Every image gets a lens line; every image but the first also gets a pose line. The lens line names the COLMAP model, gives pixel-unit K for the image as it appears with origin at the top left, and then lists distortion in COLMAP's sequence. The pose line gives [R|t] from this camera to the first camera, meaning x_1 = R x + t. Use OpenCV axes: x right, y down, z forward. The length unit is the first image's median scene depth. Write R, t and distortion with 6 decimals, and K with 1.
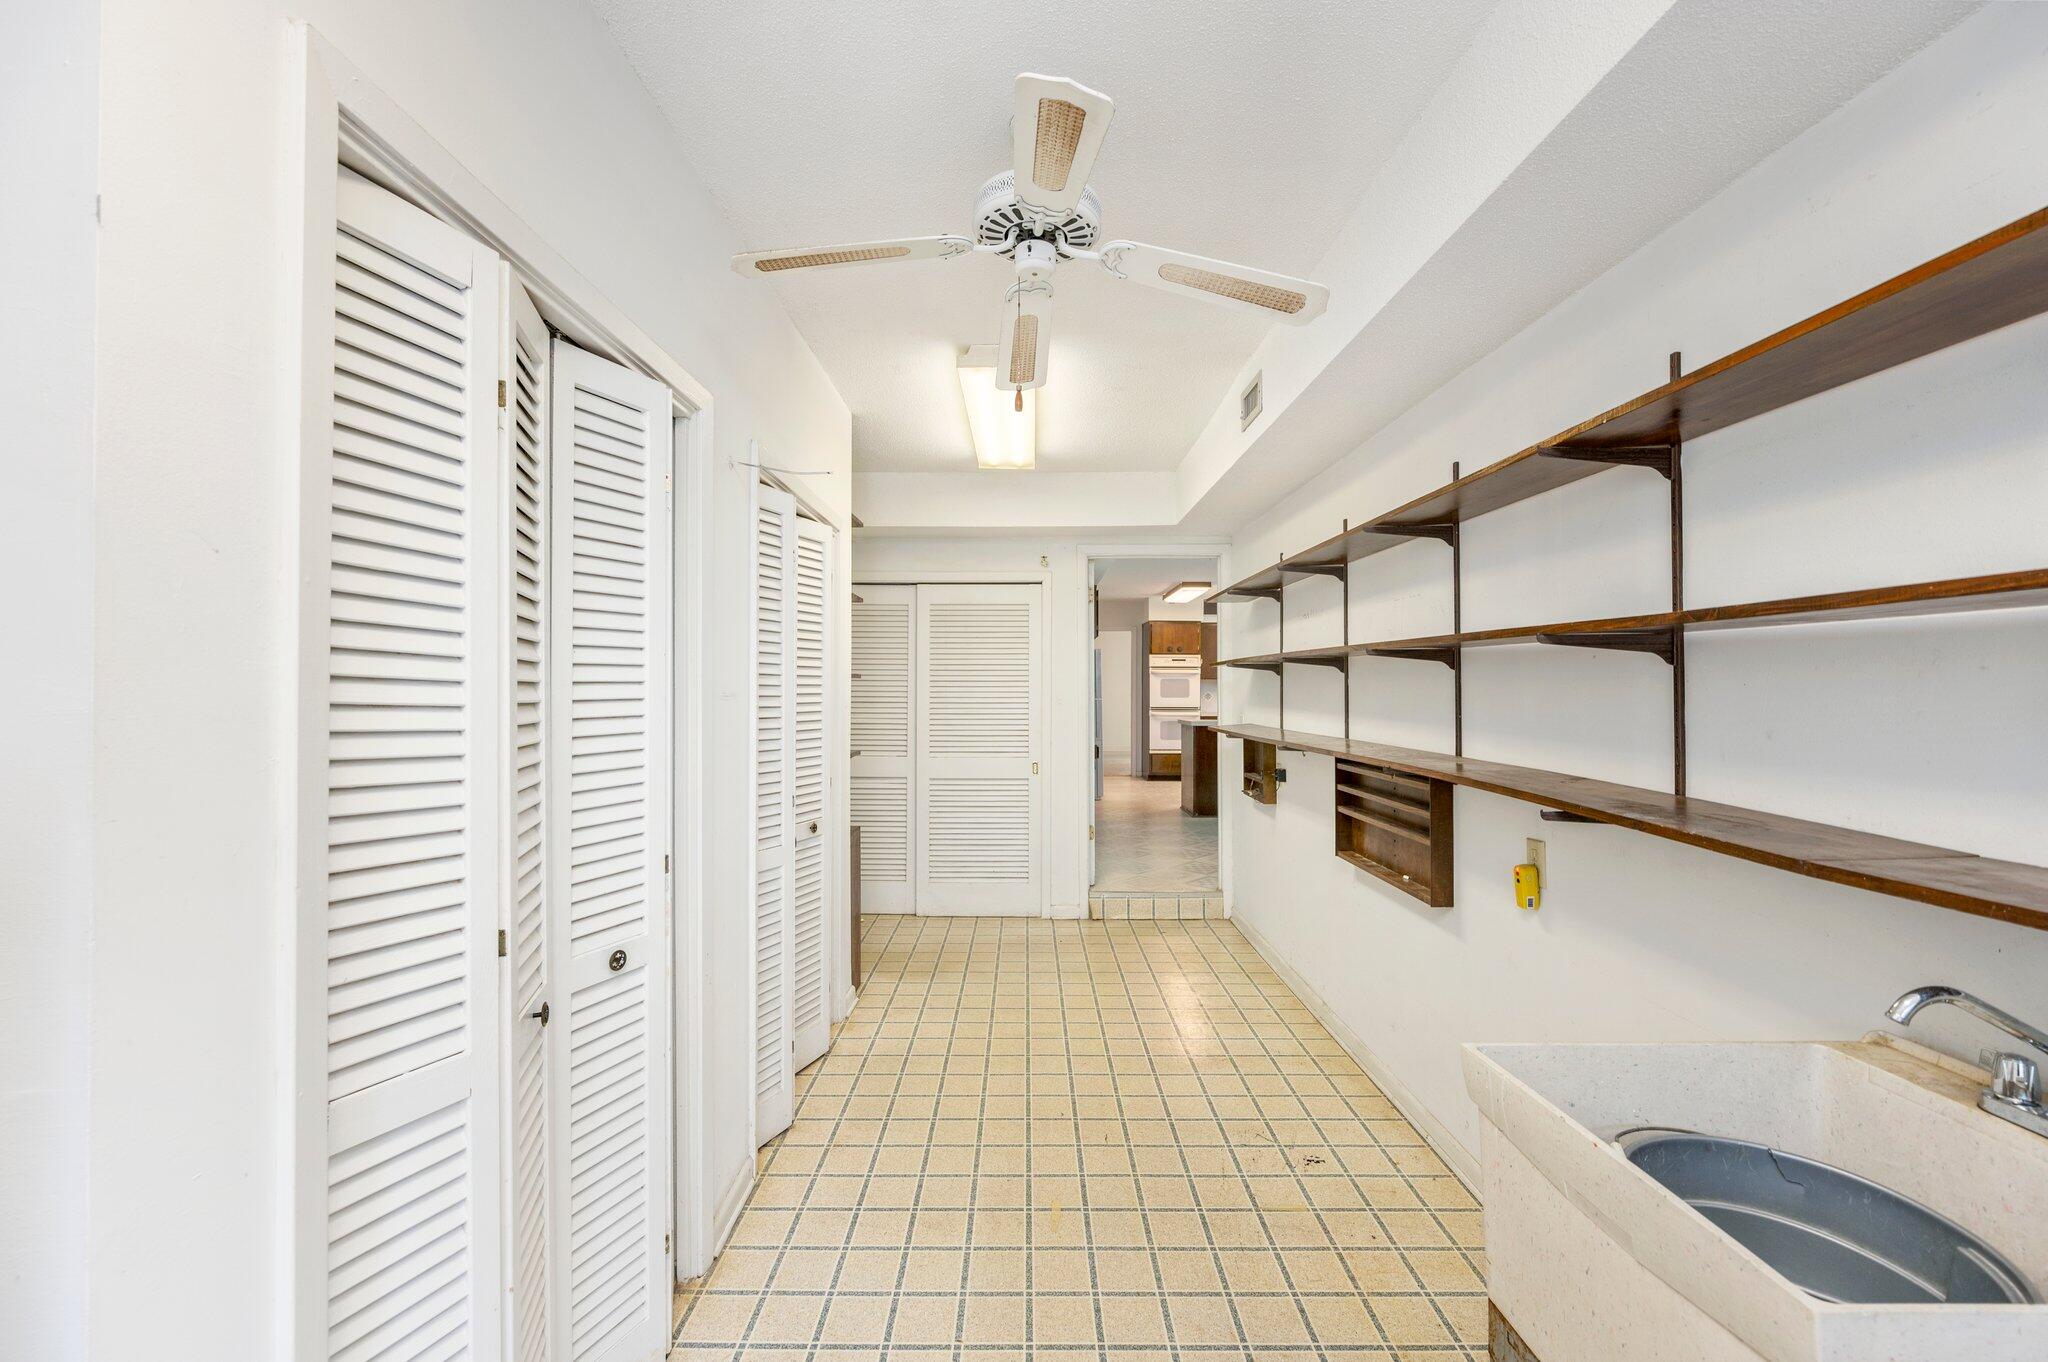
lens RADIAL K [[840.4, 0, 1023.8], [0, 840.4, 683.5], [0, 0, 1]] dist [-0.004056, -0.000861]
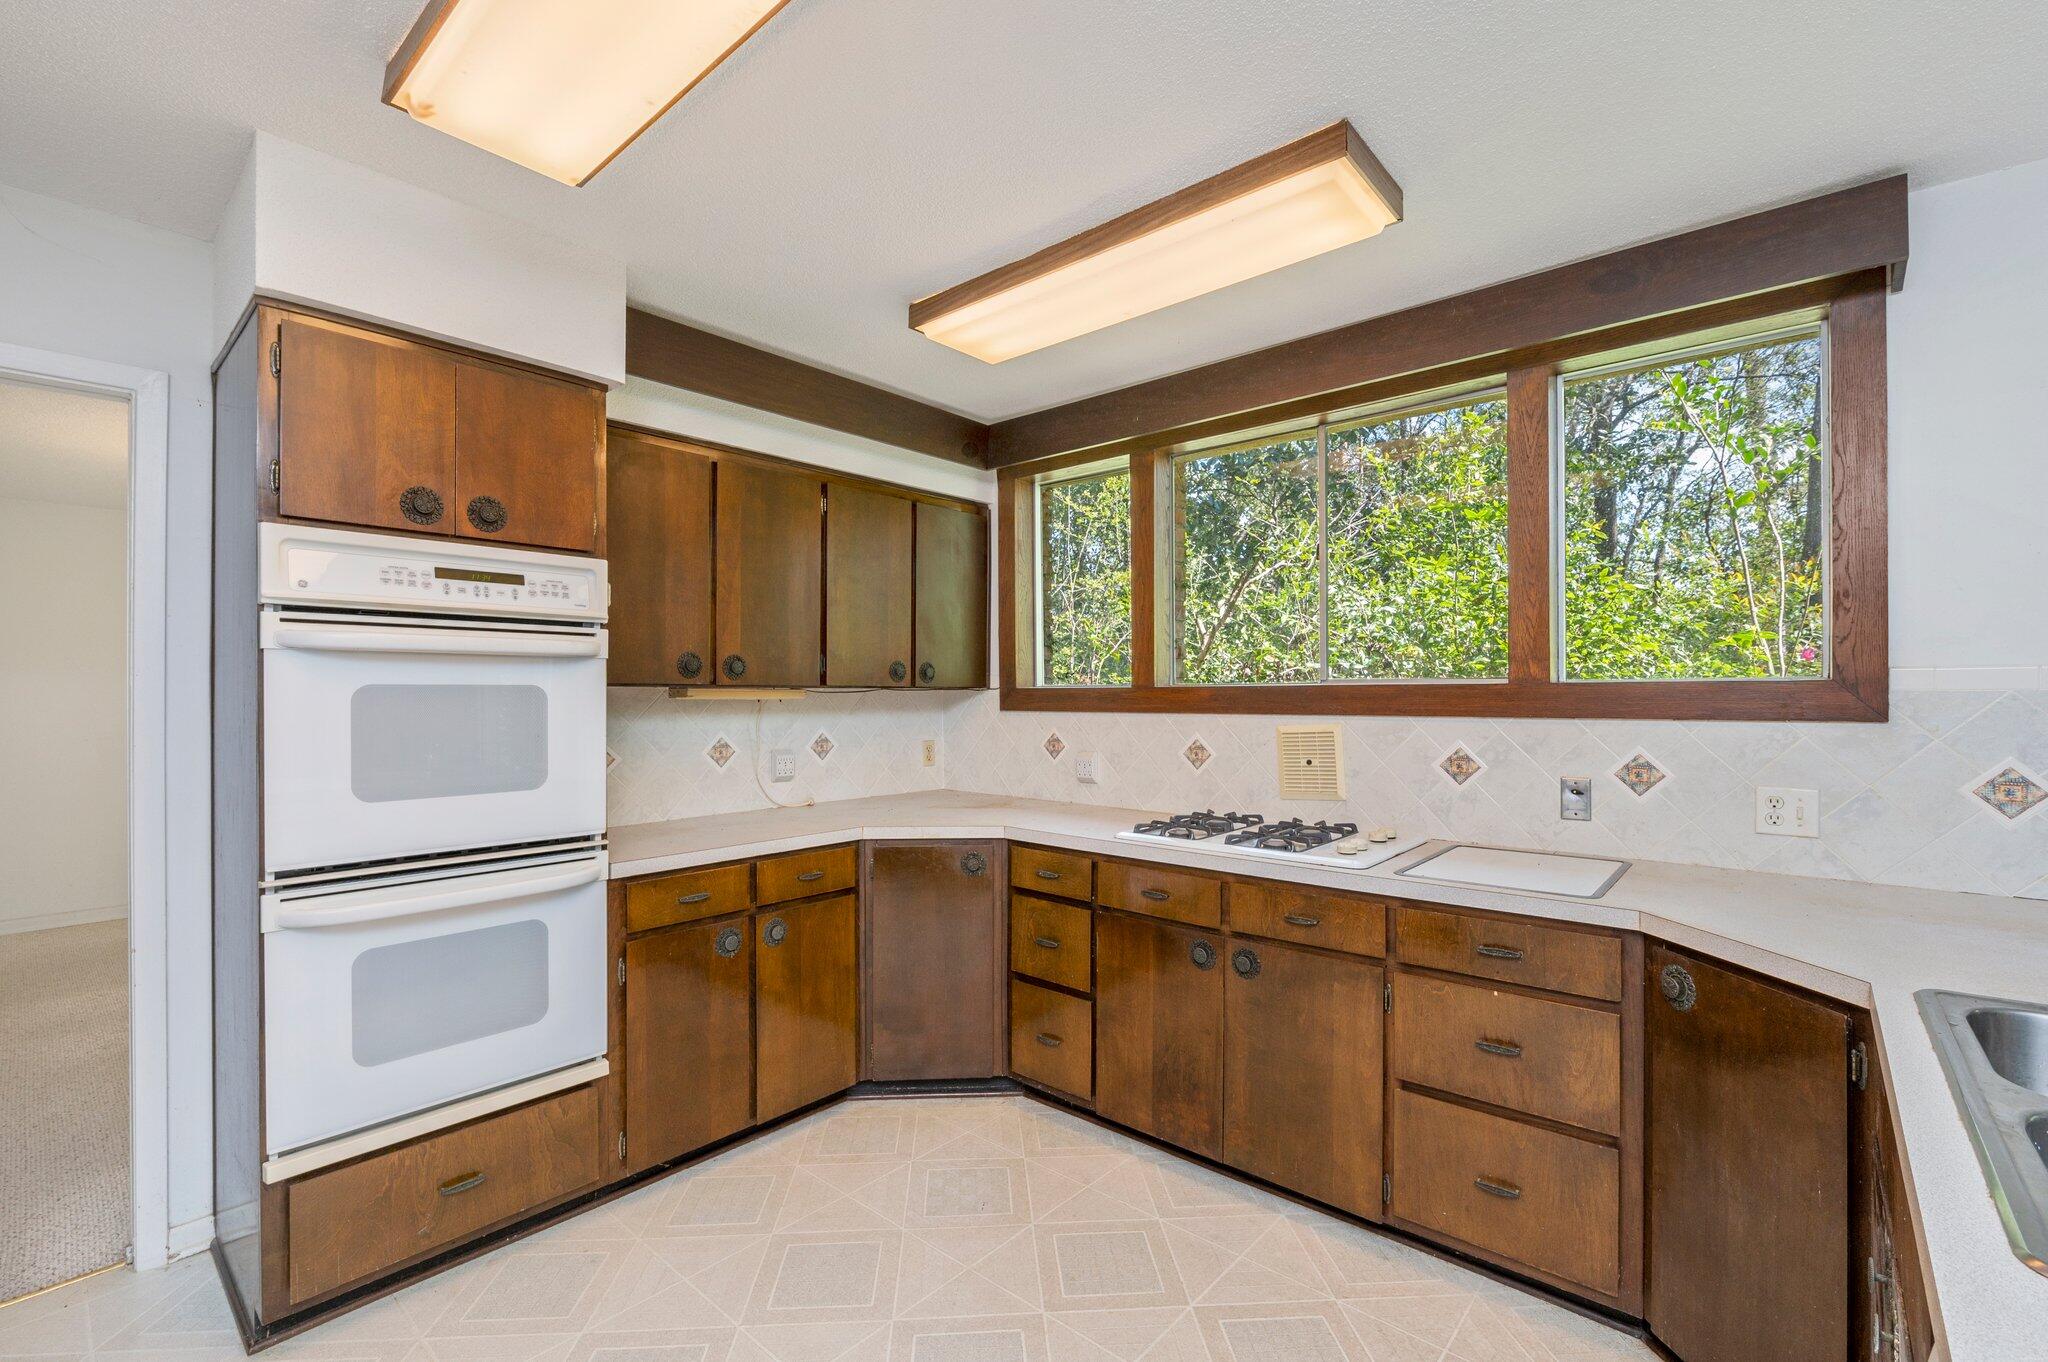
lens RADIAL K [[912.9, 0, 1023.7], [0, 912.9, 692.3], [0, 0, 1]] dist [0.002187, 0.000413]
pose [[0.356807, 0.005200, 0.934164, 0.048079], [-0.012365, 0.999923, -0.000843, -0.005068], [-0.934096, -0.011251, 0.356844, 0.827960]]
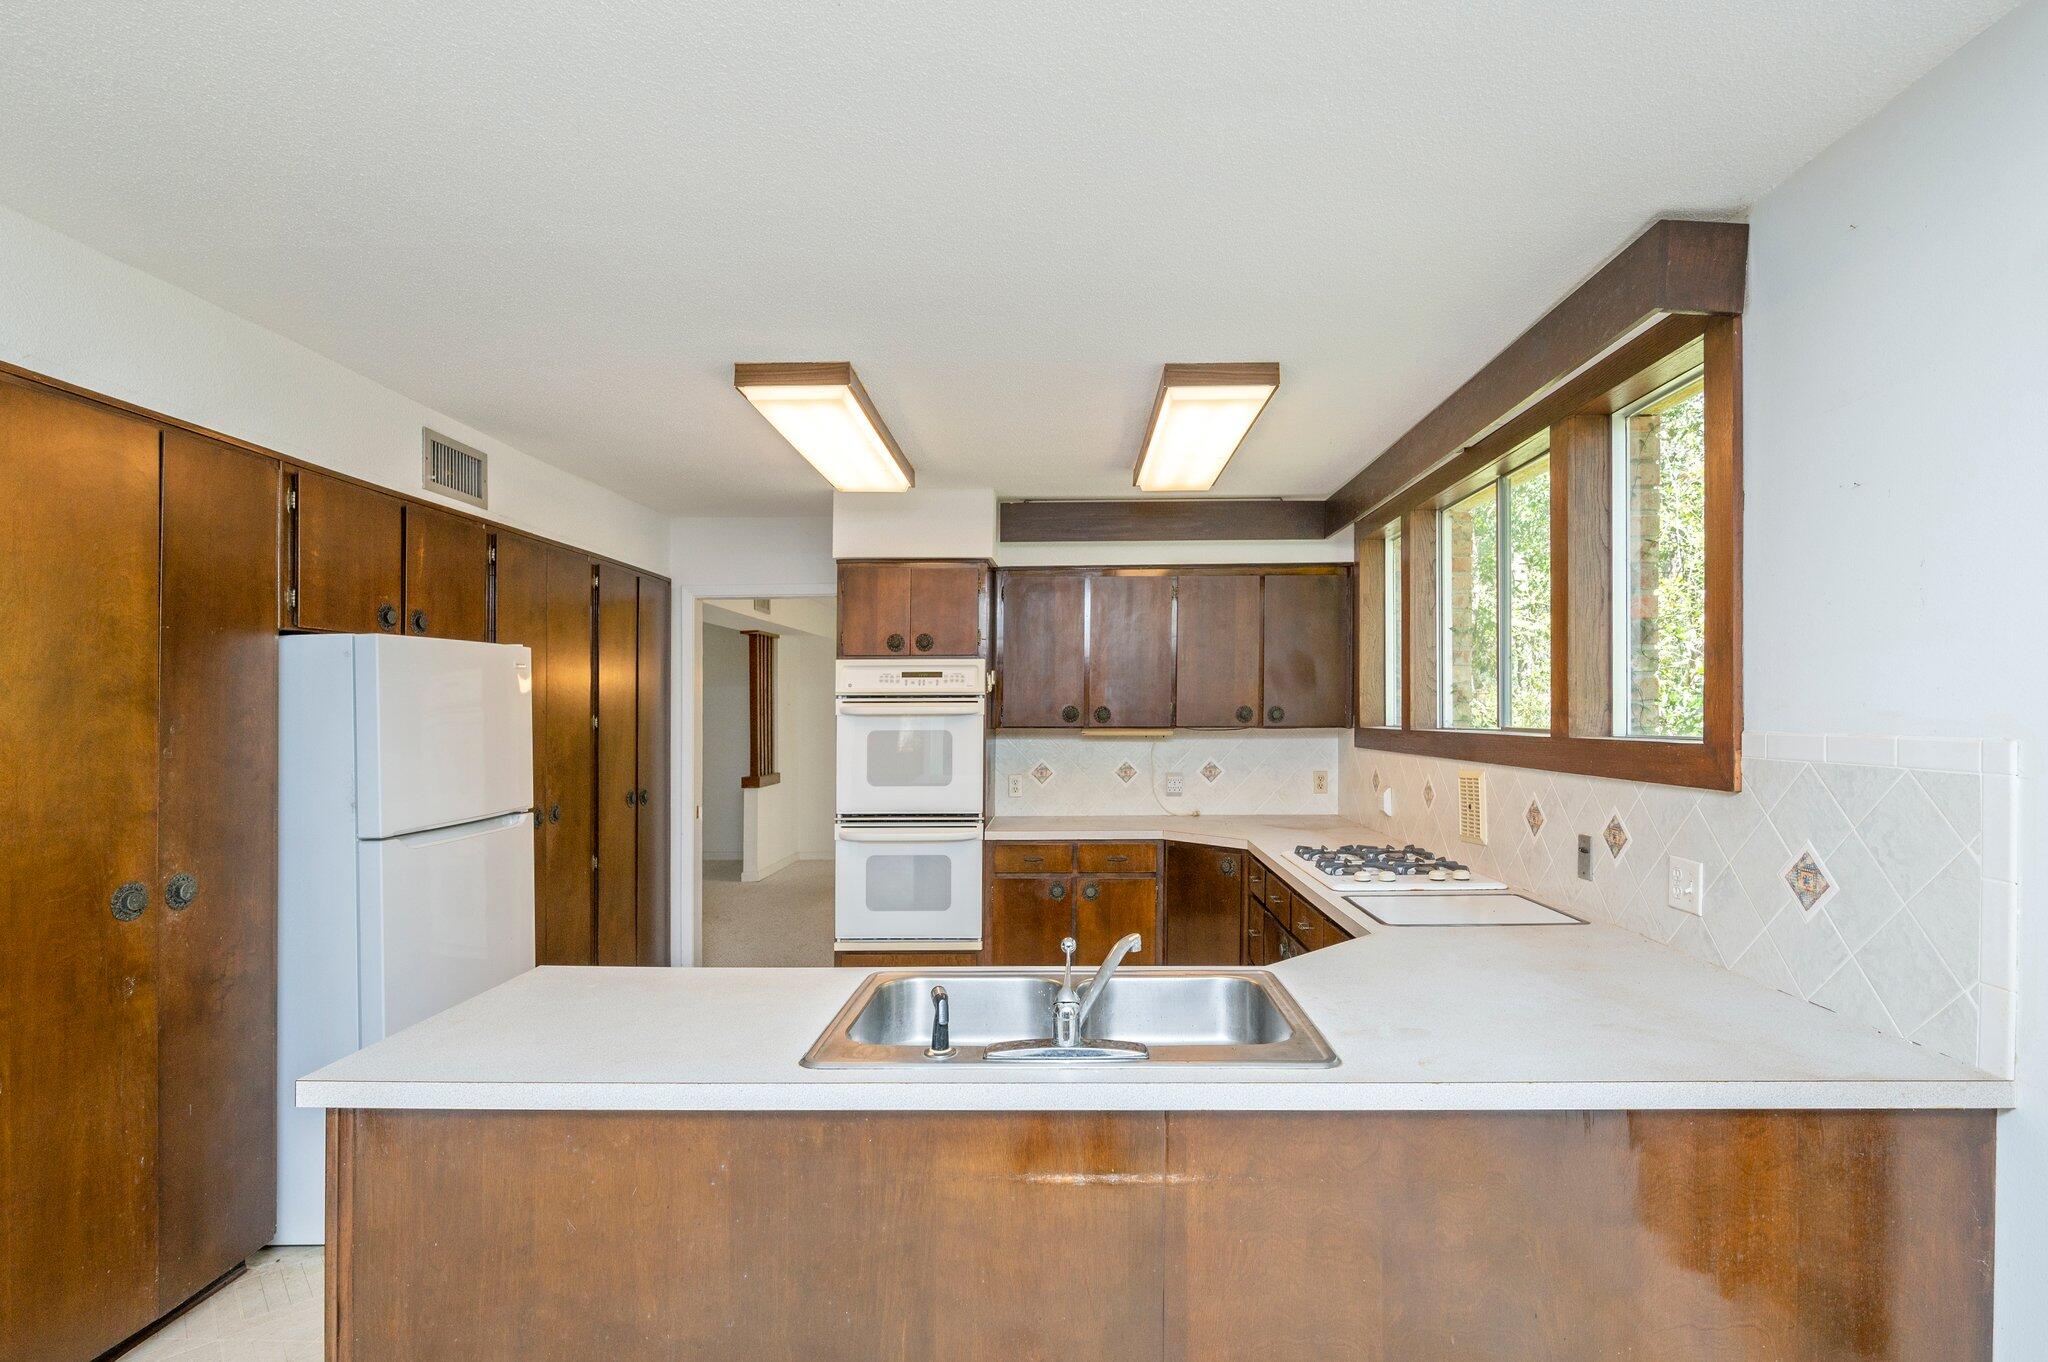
lens RADIAL K [[970.3, 0, 1020.0], [0, 970.3, 696.5], [0, 0, 1]] dist [-0.001550, 0.000536]
pose [[0.952486, 0.002859, 0.304570, 0.103055], [-0.001171, 0.999983, -0.005723, -0.016848], [-0.304581, 0.005094, 0.952473, 0.615381]]
